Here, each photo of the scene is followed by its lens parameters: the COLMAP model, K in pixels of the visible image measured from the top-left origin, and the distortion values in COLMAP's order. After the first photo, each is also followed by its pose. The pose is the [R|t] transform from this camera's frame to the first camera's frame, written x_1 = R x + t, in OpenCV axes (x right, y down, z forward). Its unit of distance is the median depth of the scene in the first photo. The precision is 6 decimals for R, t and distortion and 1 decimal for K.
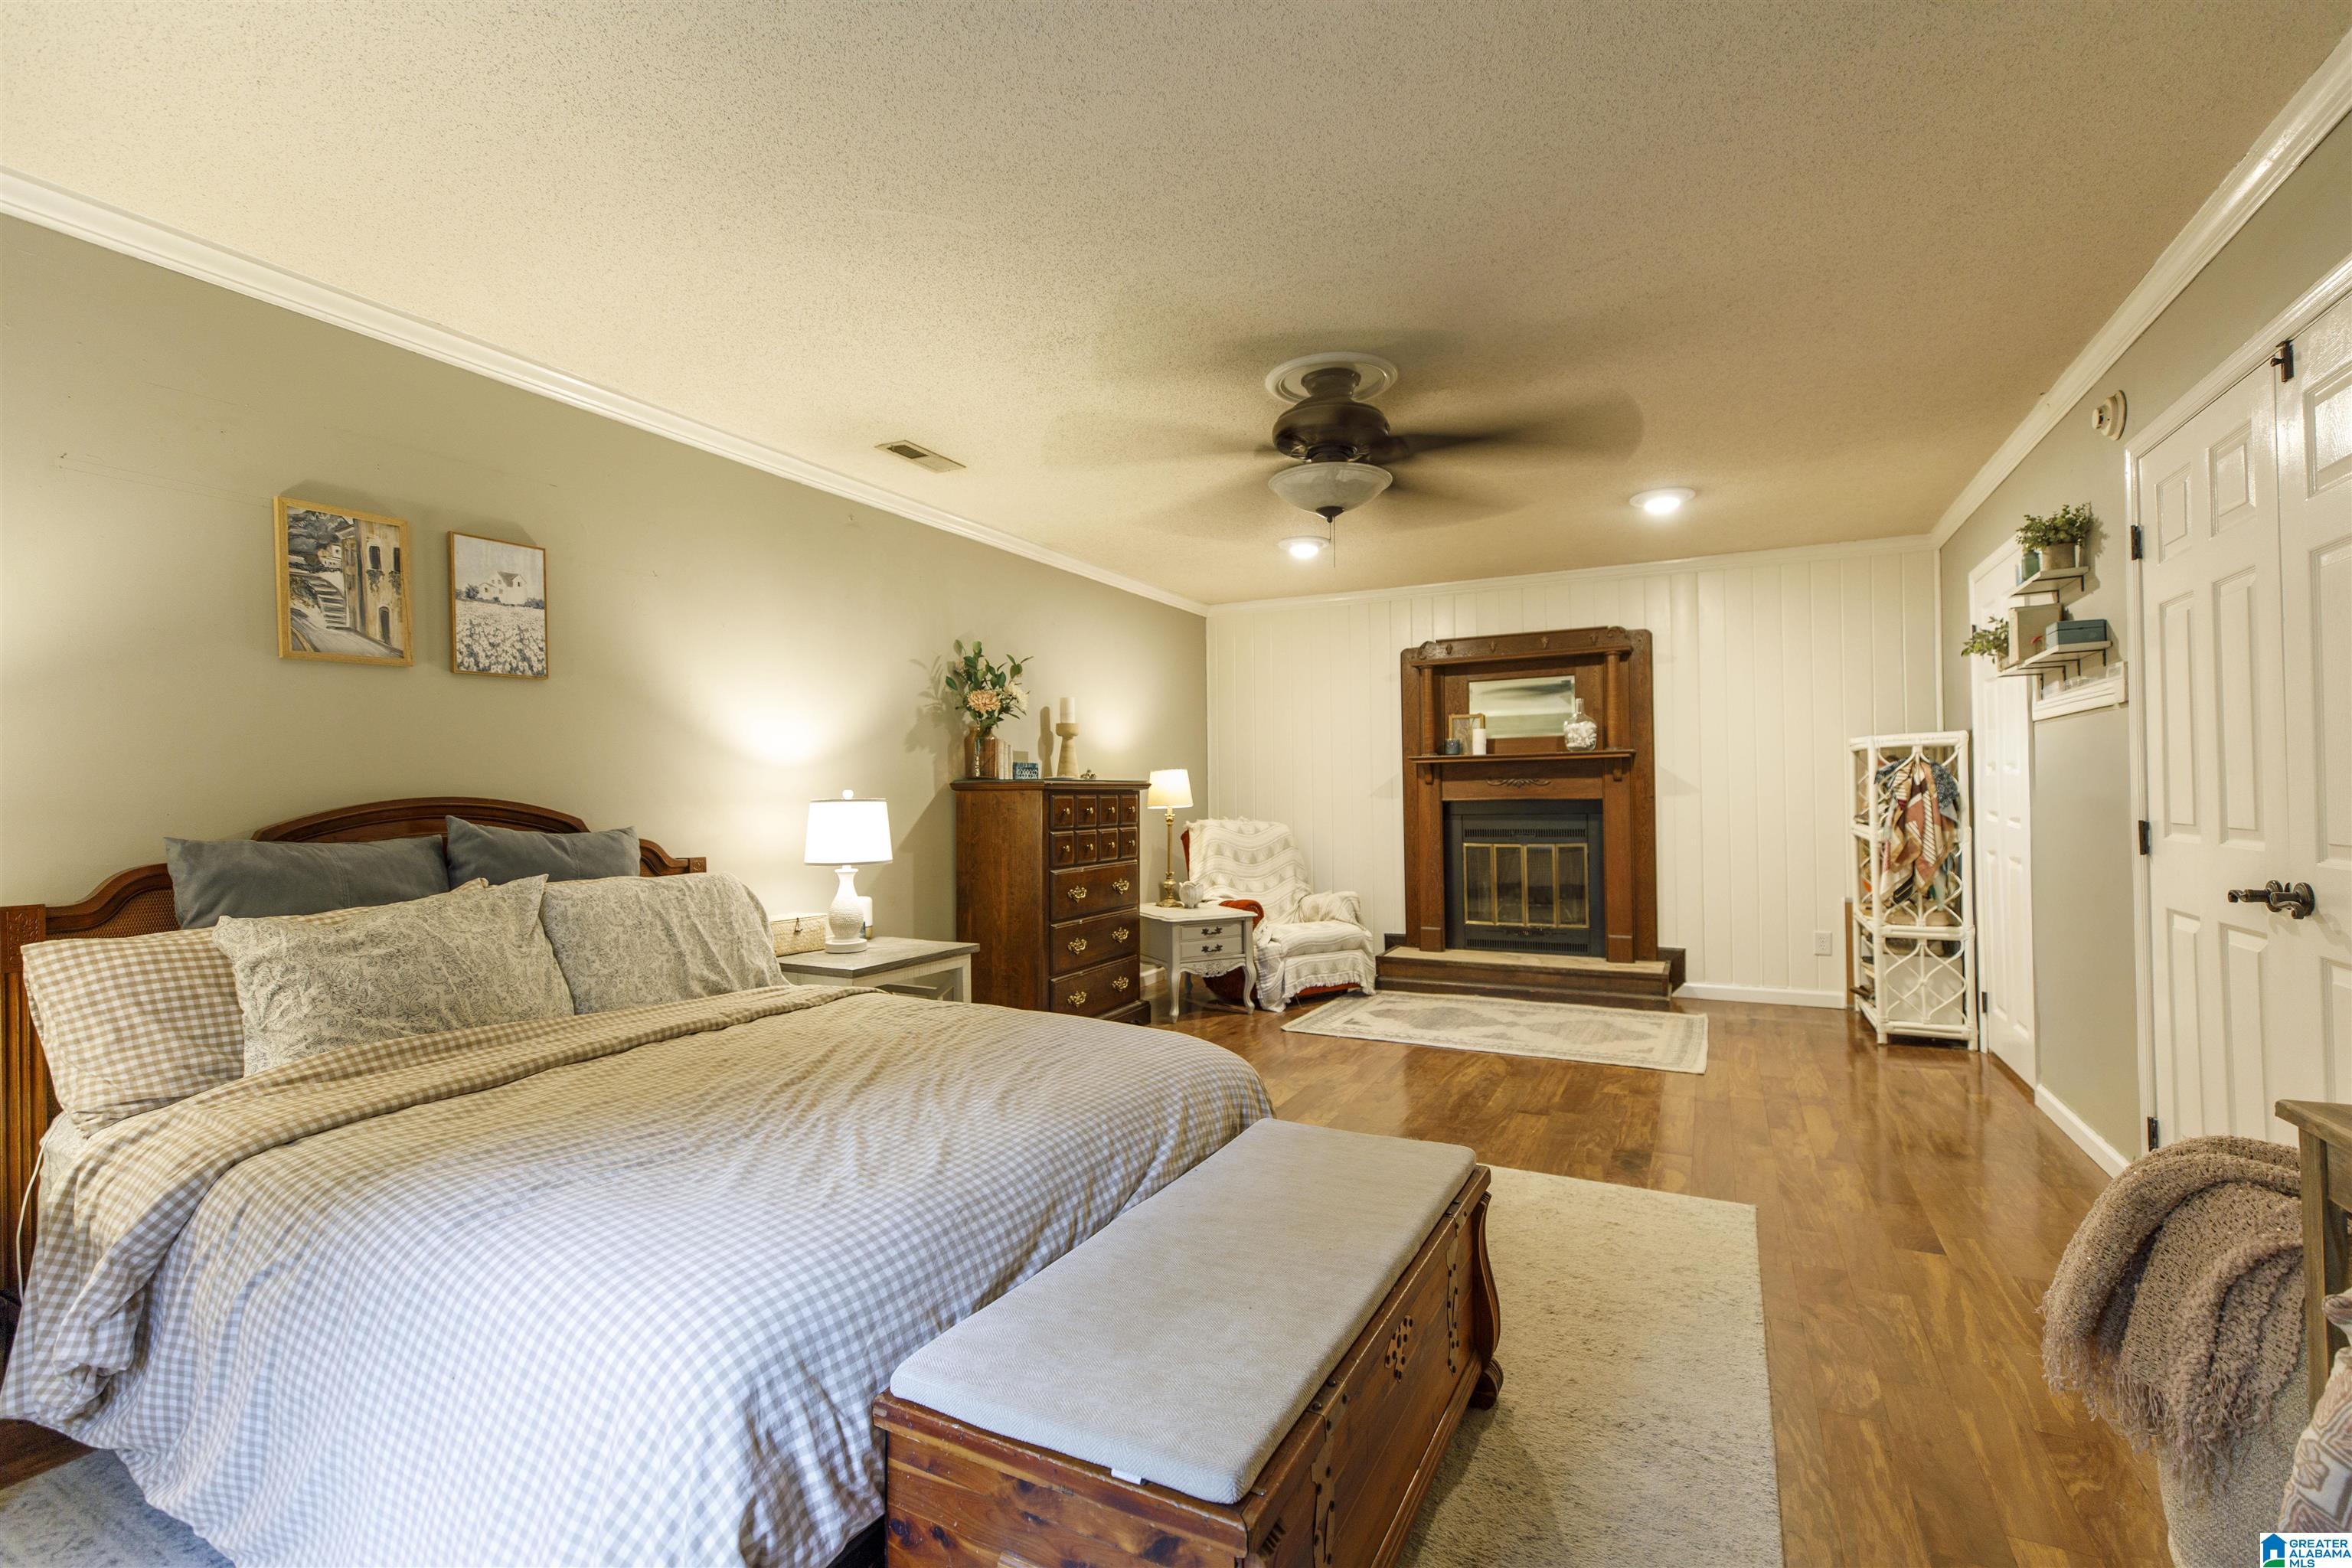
lens RADIAL K [[1055.0, 0, 1175.6], [0, 1055.0, 786.0], [0, 0, 1]] dist [0.008761, -0.000449]
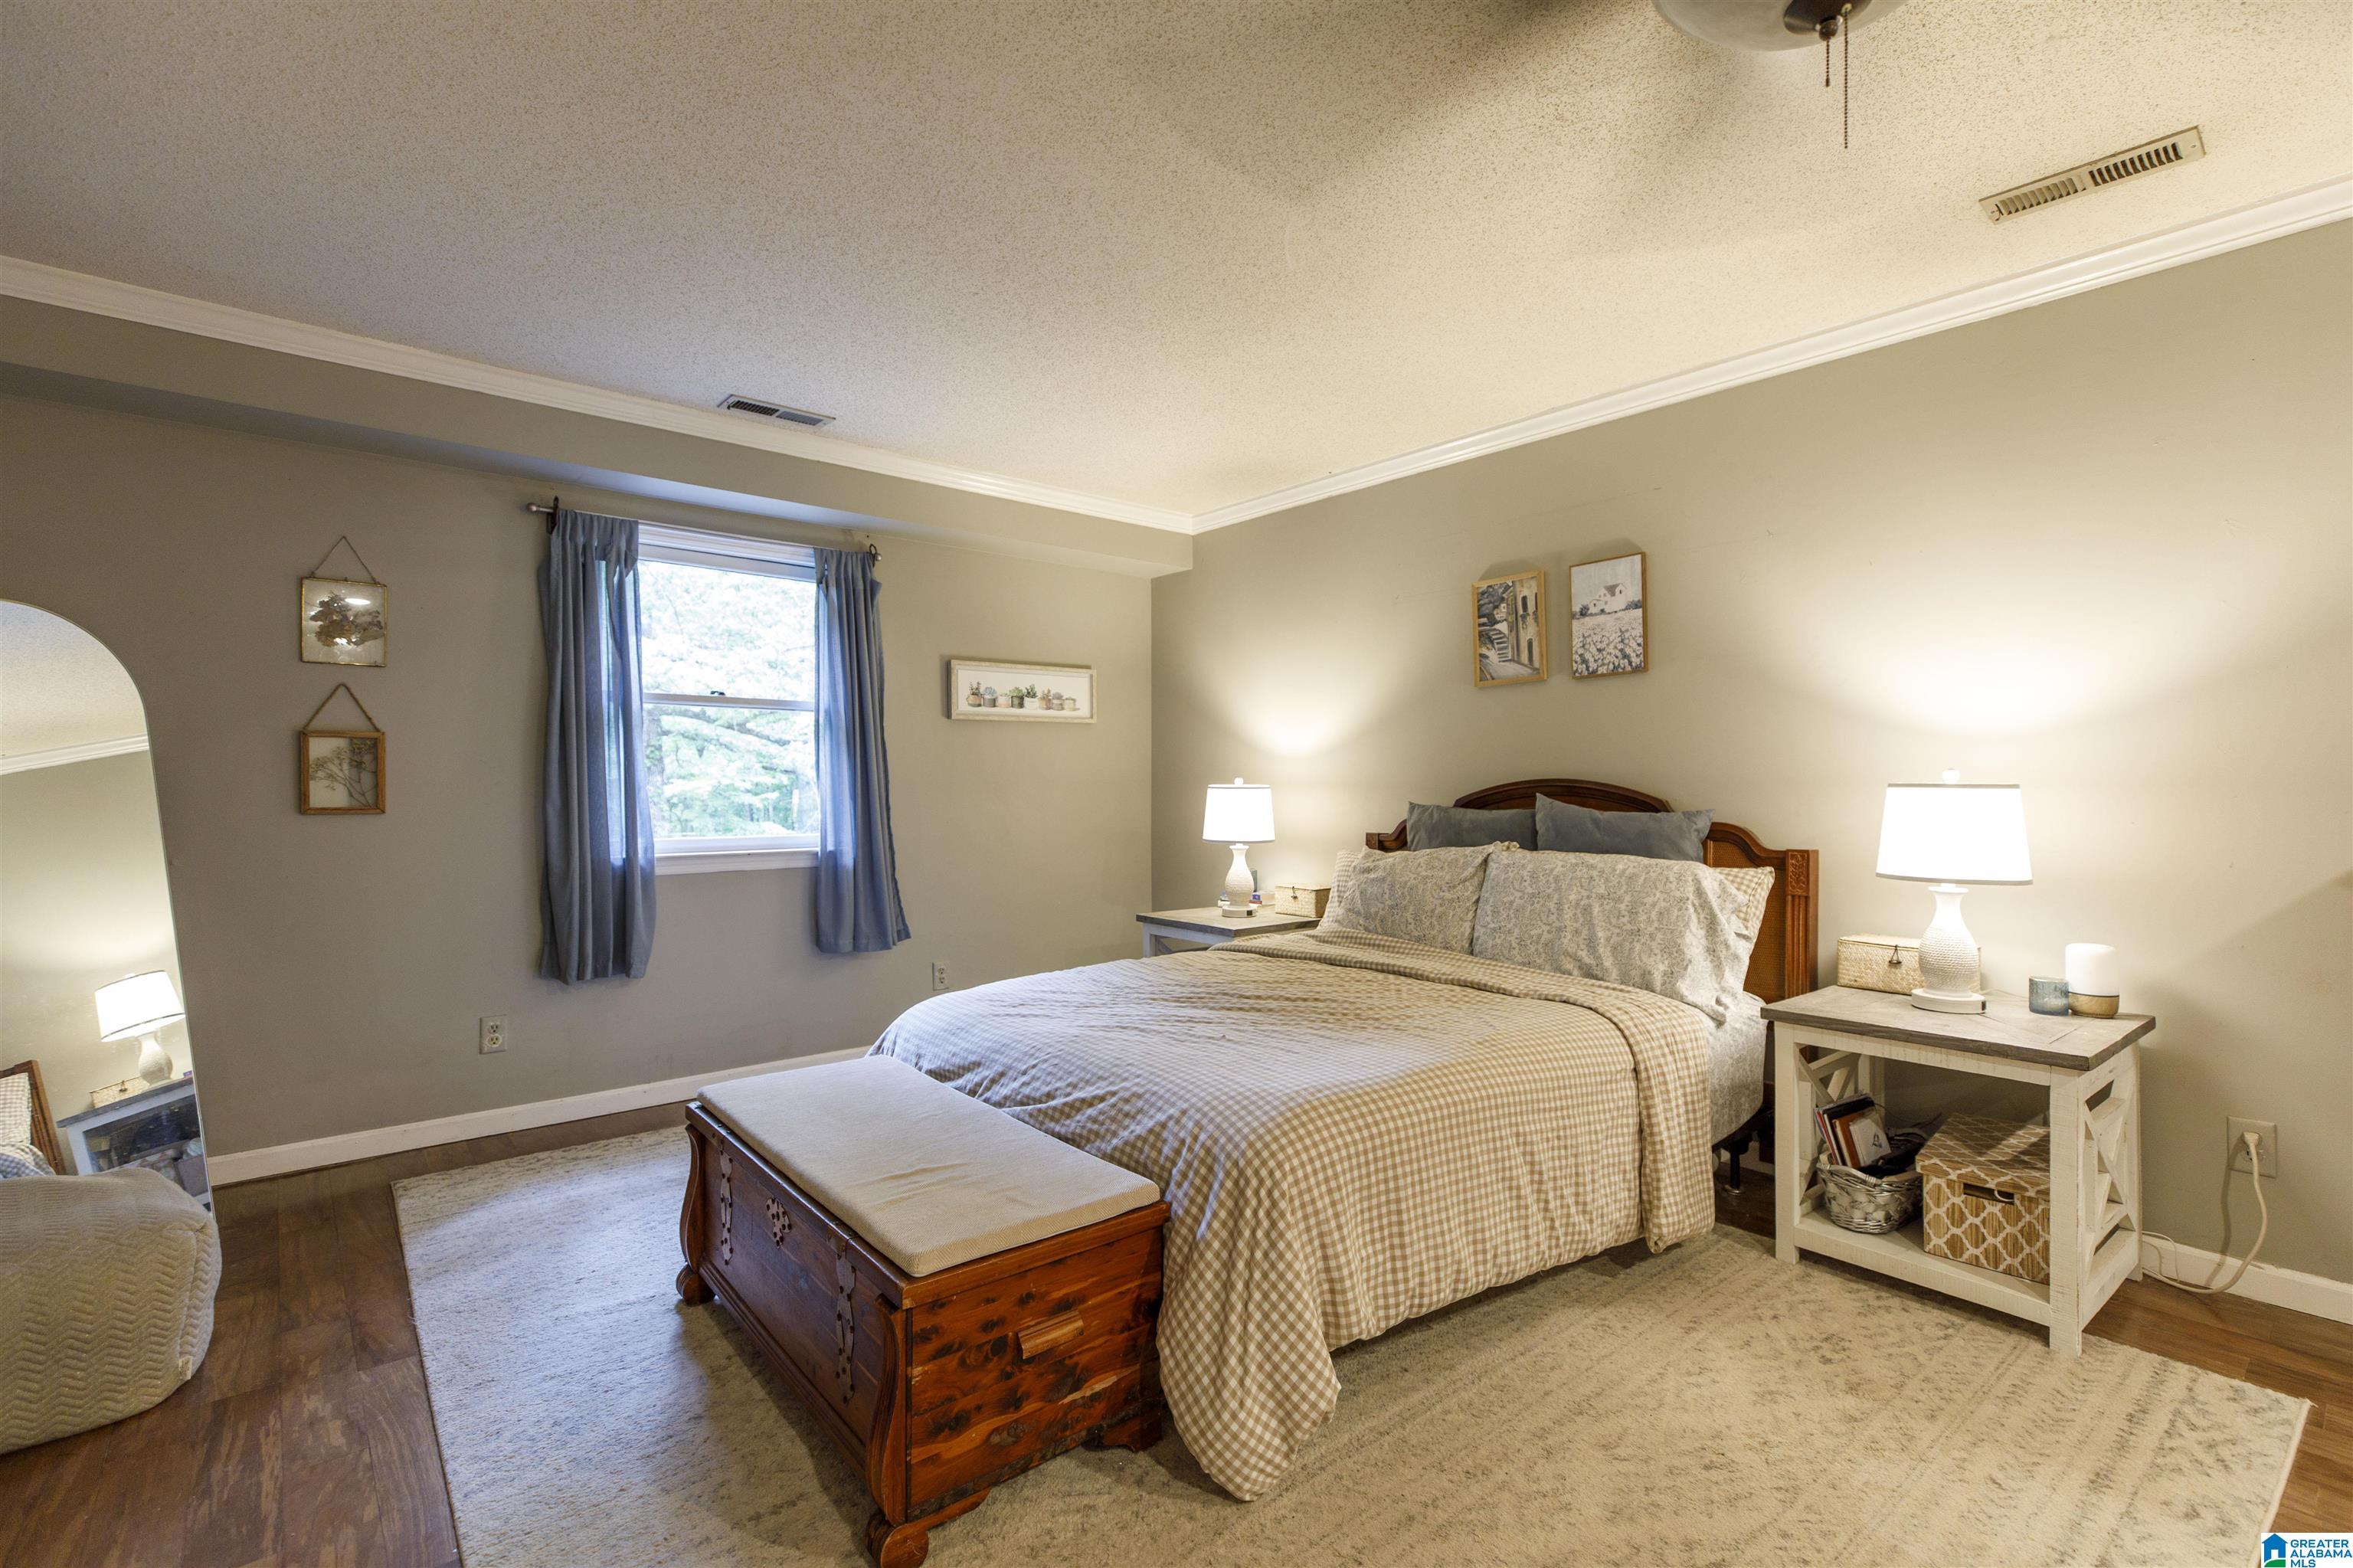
lens RADIAL K [[1055.5, 0, 1179.7], [0, 1055.5, 782.7], [0, 0, 1]] dist [0.008761, -0.000449]
pose [[-0.382847, 0.008492, -0.923773, 0.631680], [0.012598, 0.999913, 0.003971, 0.004395], [0.923726, -0.010117, -0.382921, 1.024438]]
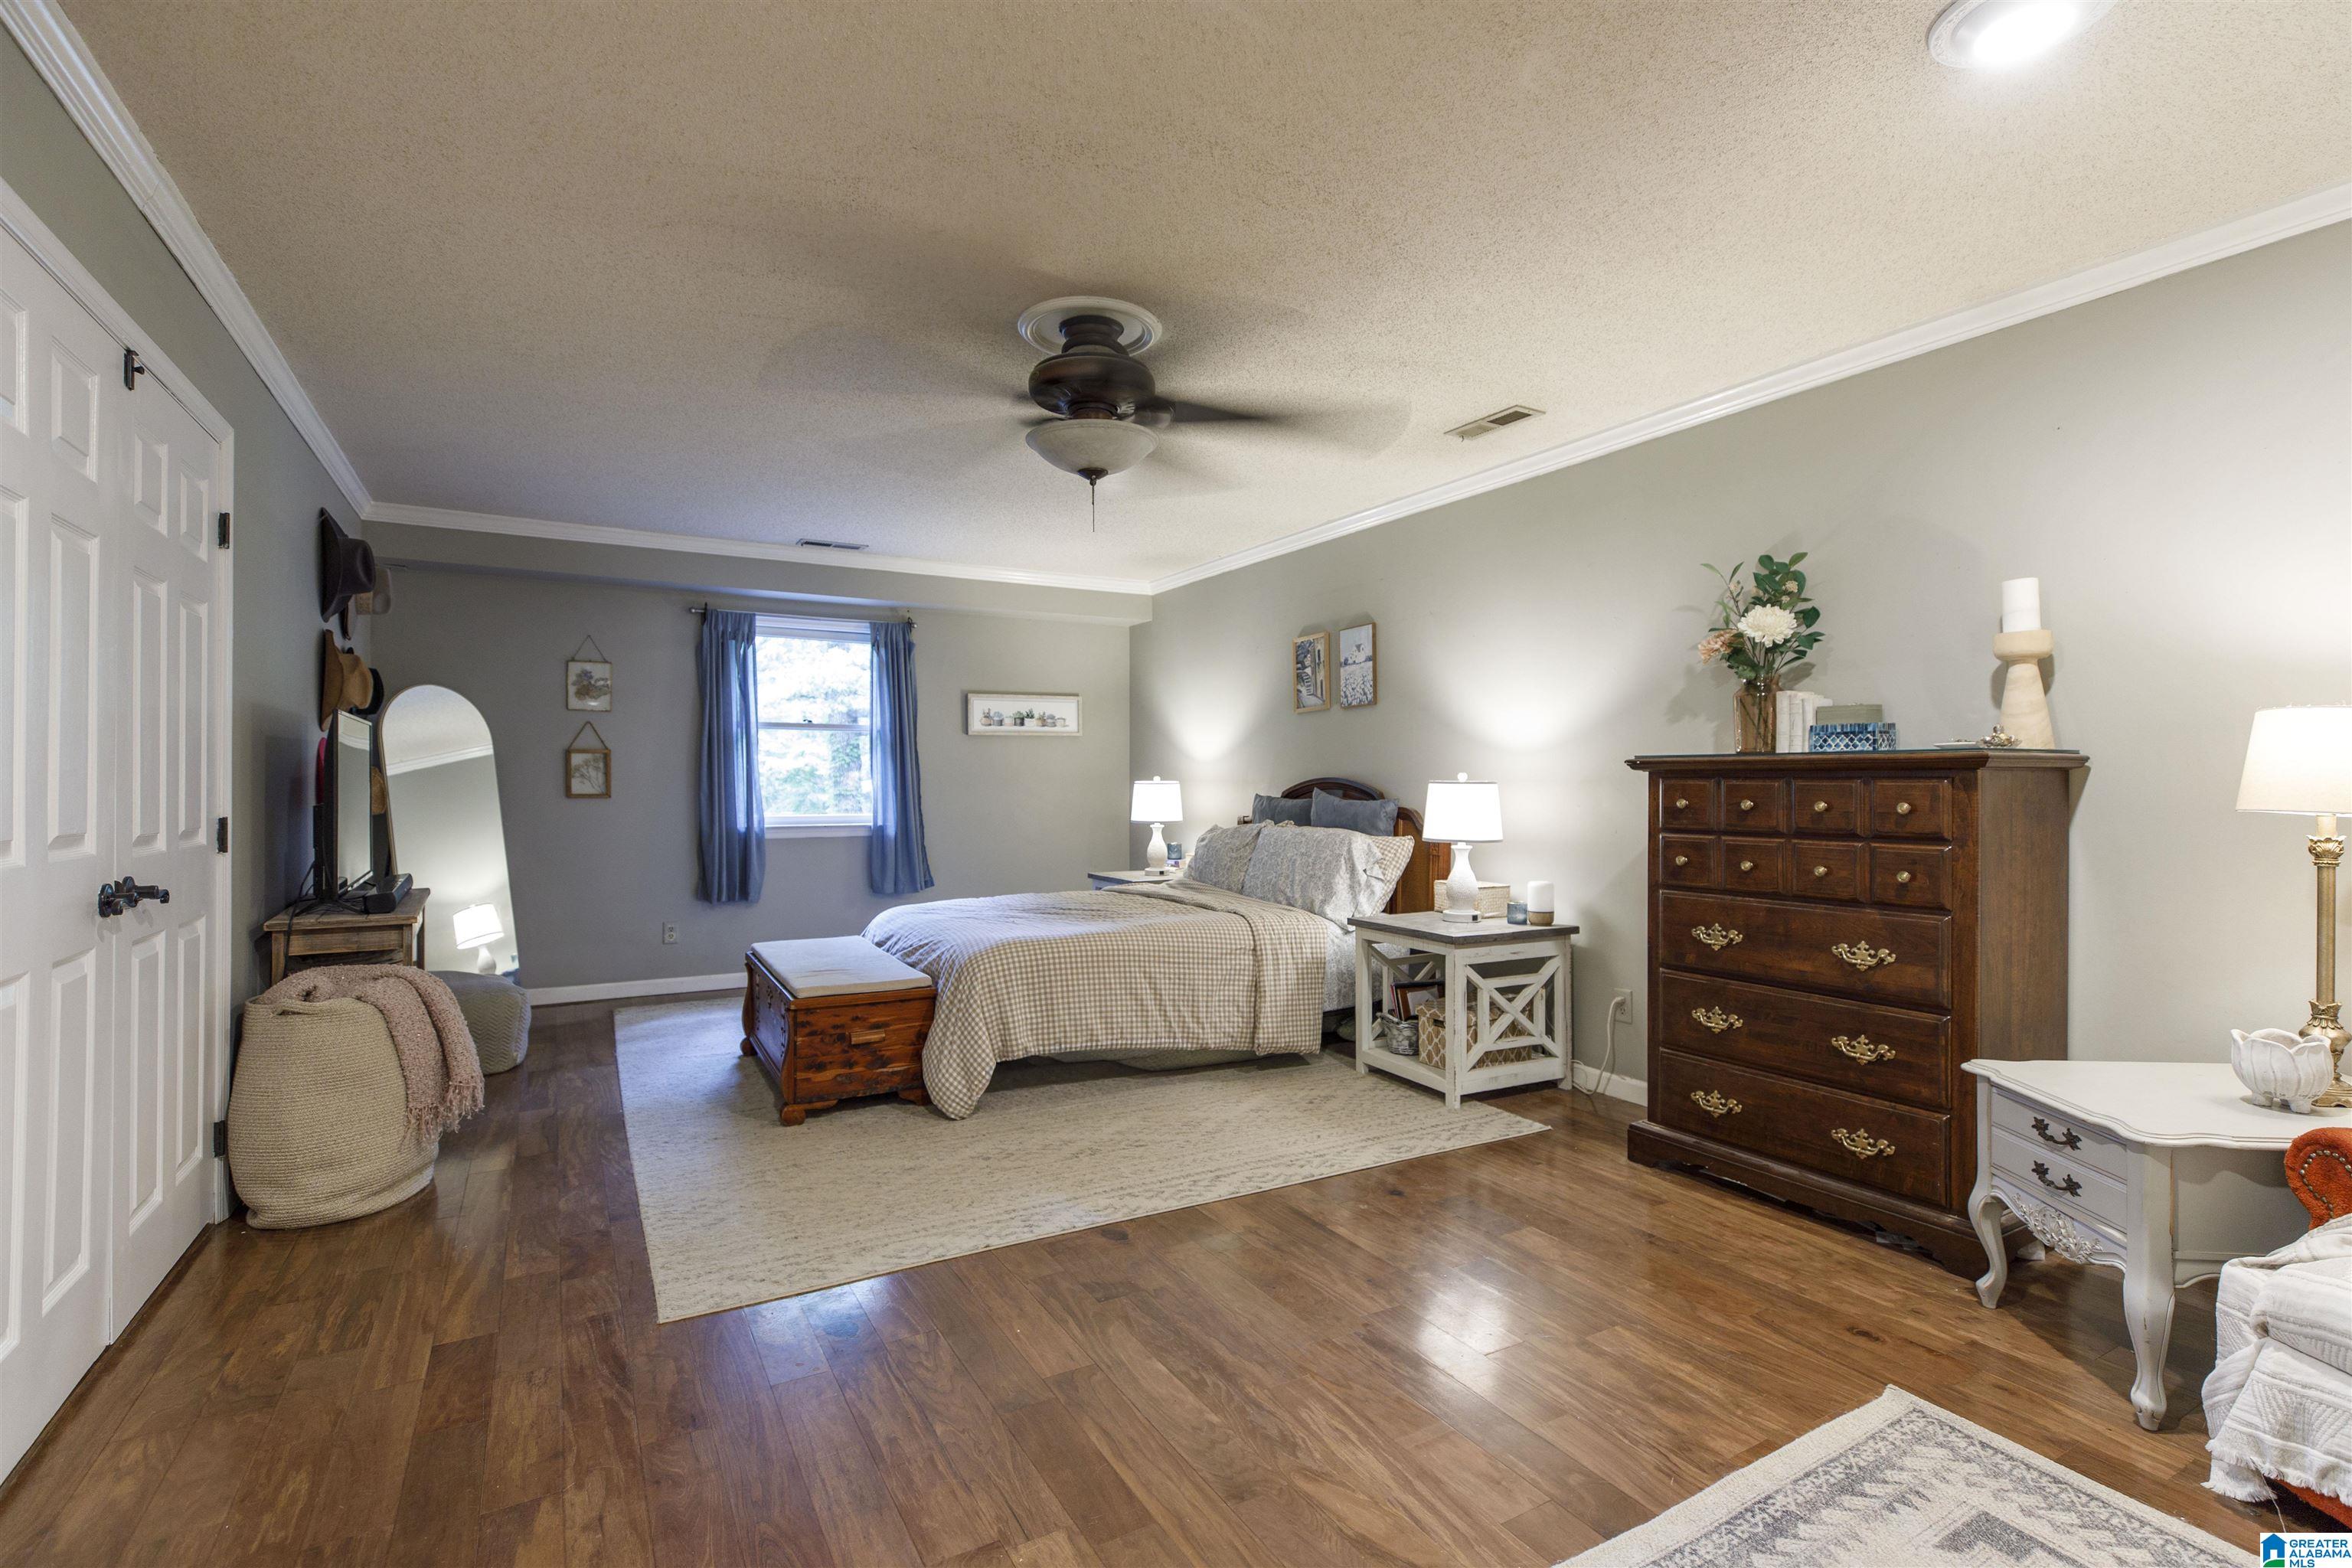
lens RADIAL K [[1082.7, 0, 1171.8], [0, 1082.7, 782.4], [0, 0, 1]] dist [0.008834, 0.000046]
pose [[-0.550816, 0.010048, -0.834566, 0.987736], [0.012103, 0.999919, 0.004050, 0.007513], [0.834539, -0.007870, -0.550893, 1.731320]]
